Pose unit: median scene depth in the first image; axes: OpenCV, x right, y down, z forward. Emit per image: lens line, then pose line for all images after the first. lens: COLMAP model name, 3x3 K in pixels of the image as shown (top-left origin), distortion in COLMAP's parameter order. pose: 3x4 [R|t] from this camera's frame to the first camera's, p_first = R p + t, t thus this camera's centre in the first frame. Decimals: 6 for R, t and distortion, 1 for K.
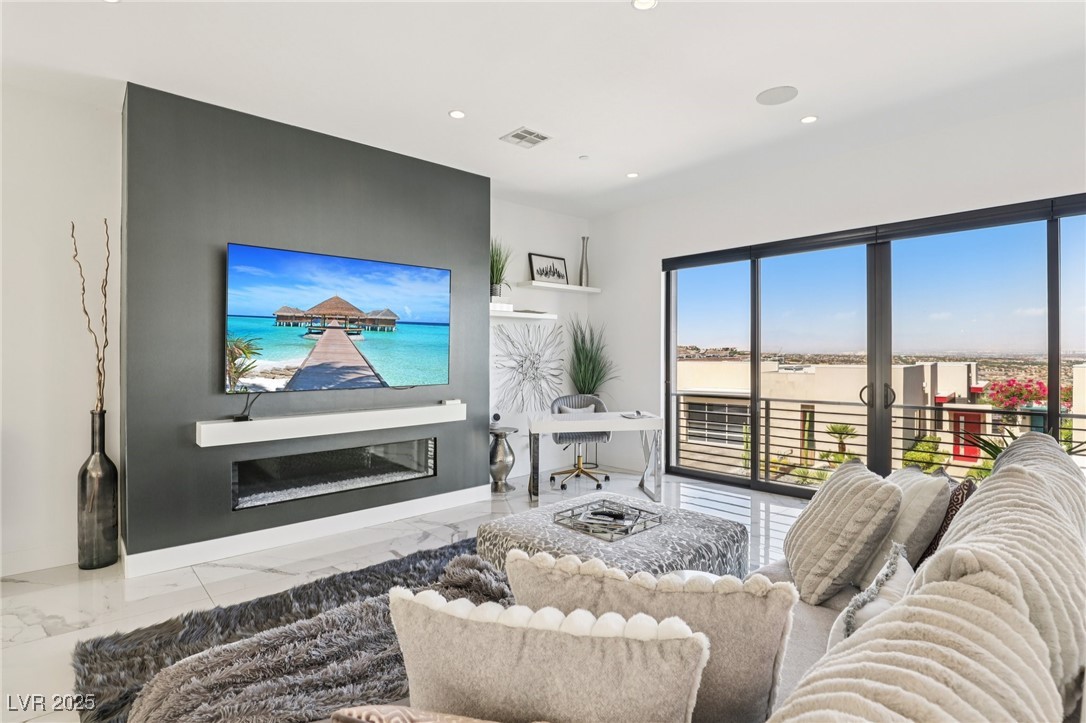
lens RADIAL K [[533.1, 0, 547.0], [0, 533.1, 353.9], [0, 0, 1]] dist [-0.014032, -0.000398]
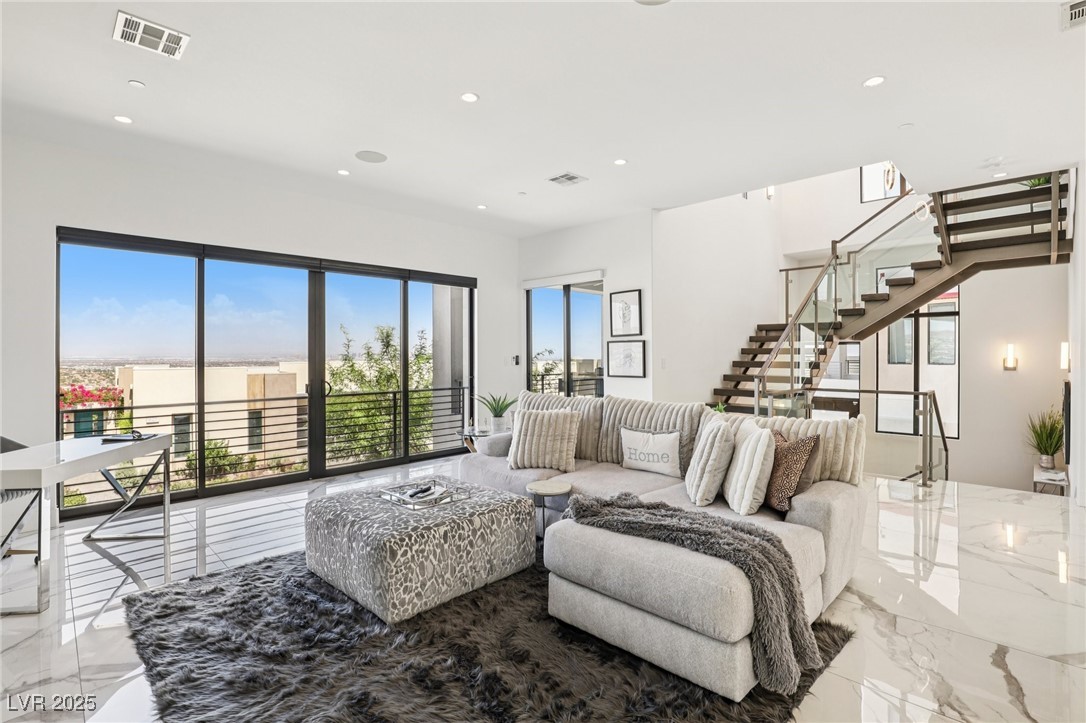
lens RADIAL K [[515.4, 0, 540.4], [0, 515.4, 355.8], [0, 0, 1]] dist [-0.012654, 0.000479]
pose [[-0.012689, 0.006109, 0.999901, -0.549521], [0.001111, 0.999981, -0.006095, 0.004803], [-0.999919, 0.001034, -0.012696, 0.403327]]
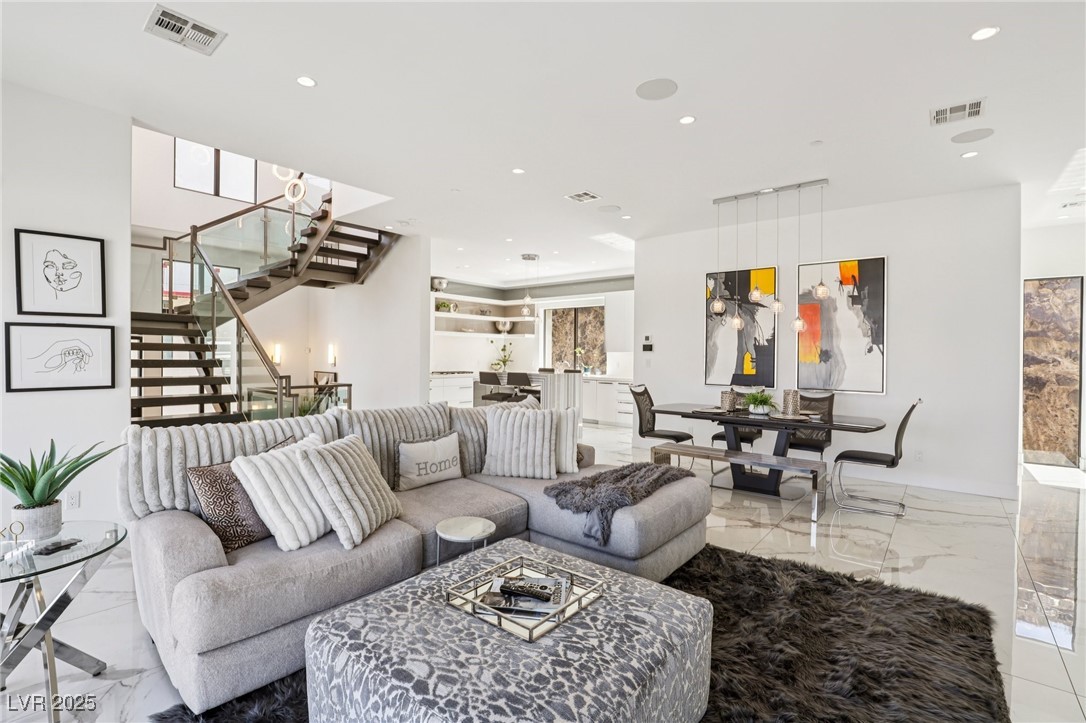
lens RADIAL K [[501.2, 0, 537.4], [0, 501.2, 361.1], [0, 0, 1]] dist [-0.034849, 0.004491]
pose [[-0.994672, 0.001076, -0.103082, 0.075092], [0.000119, 0.999957, 0.009295, 0.004312], [0.103088, 0.009233, -0.994629, 0.854679]]
